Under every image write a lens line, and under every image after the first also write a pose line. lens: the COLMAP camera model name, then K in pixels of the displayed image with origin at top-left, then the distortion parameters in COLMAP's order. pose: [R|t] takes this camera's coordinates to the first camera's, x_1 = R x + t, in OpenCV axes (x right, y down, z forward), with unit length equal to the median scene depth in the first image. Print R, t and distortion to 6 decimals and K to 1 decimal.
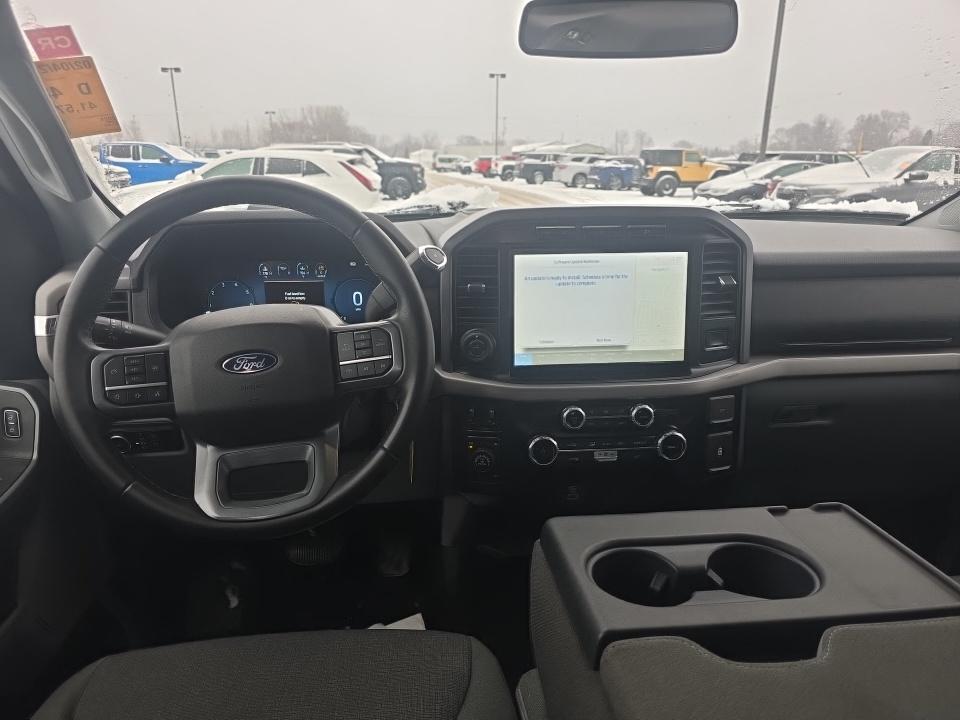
lens RADIAL K [[654.1, 0, 480.0], [0, 654.1, 360.0], [0, 0, 1]] dist [0.048564, -0.054954]
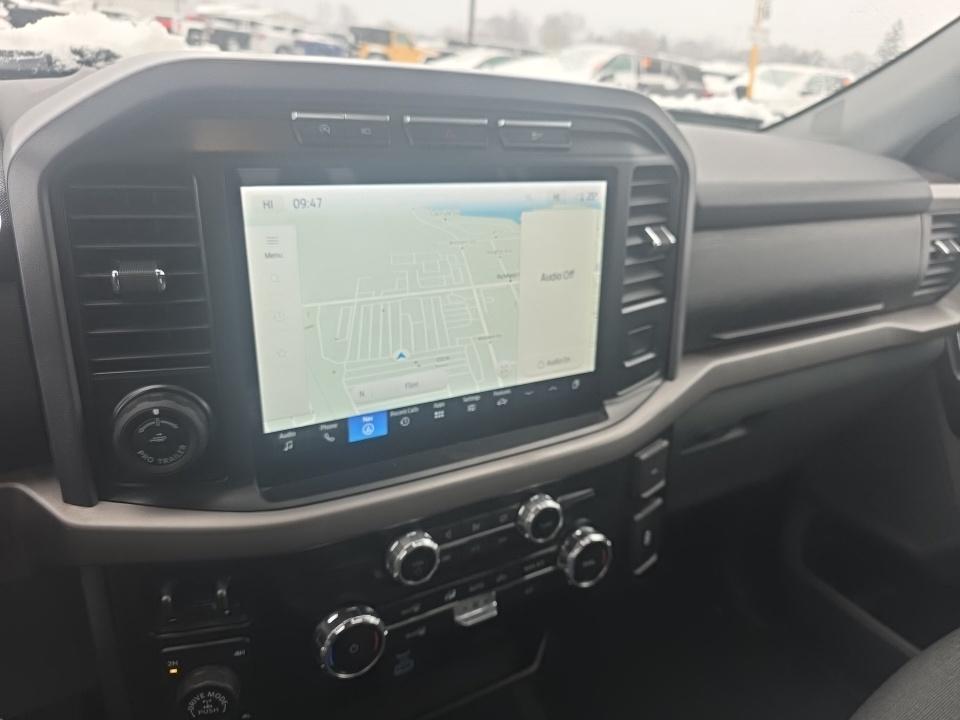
lens RADIAL K [[656.7, 0, 480.0], [0, 656.7, 360.0], [0, 0, 1]] dist [-0.016465, -0.000075]
pose [[0.911616, -0.099592, 0.398795, 0.016914], [0.032866, 0.984758, 0.170798, -0.117125], [-0.409727, -0.142596, 0.900994, 0.562704]]
